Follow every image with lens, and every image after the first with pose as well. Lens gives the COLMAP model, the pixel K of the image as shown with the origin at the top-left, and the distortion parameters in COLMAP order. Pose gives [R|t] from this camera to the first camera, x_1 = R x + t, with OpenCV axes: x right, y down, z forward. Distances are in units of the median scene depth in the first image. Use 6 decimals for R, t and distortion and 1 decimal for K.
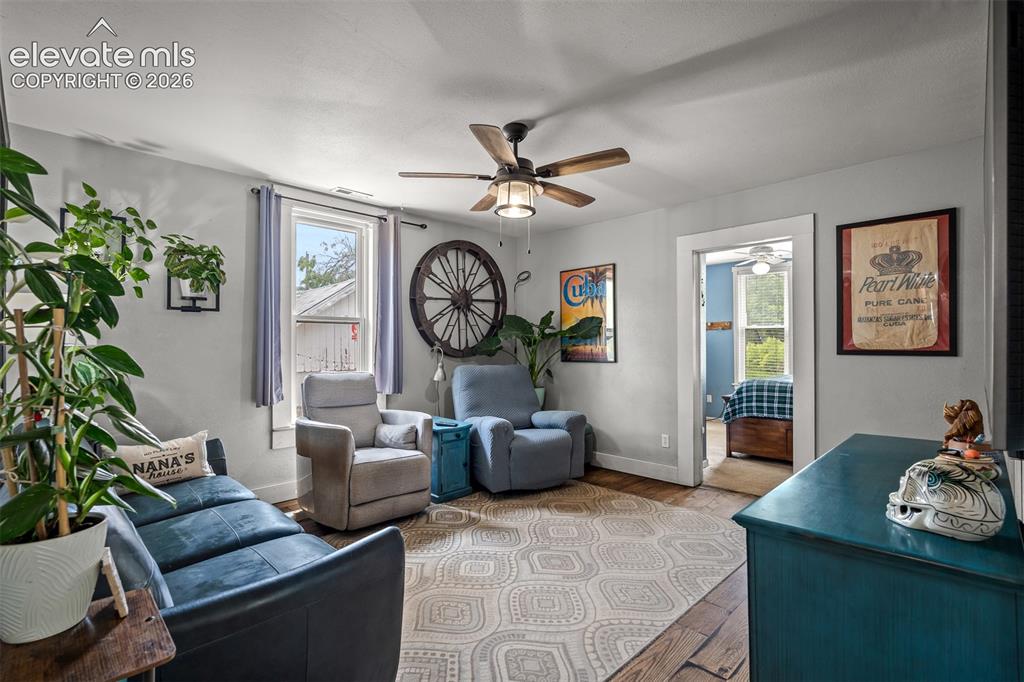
lens RADIAL K [[459.0, 0, 518.4], [0, 459.0, 366.7], [0, 0, 1]] dist [-0.009829, 0.001941]
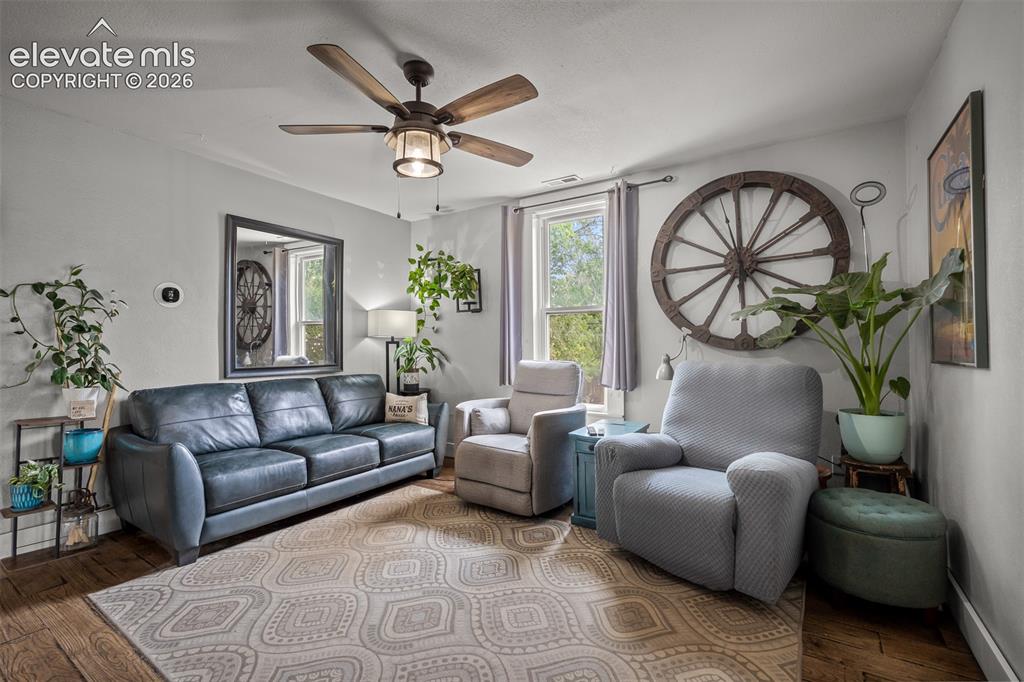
lens RADIAL K [[459.0, 0, 511.2], [0, 459.0, 356.5], [0, 0, 1]] dist [-0.009829, 0.001941]
pose [[0.200499, 0.028907, -0.979267, 0.622577], [-0.037649, 0.999054, 0.021783, -0.016488], [0.978970, 0.032501, 0.201398, 0.736416]]
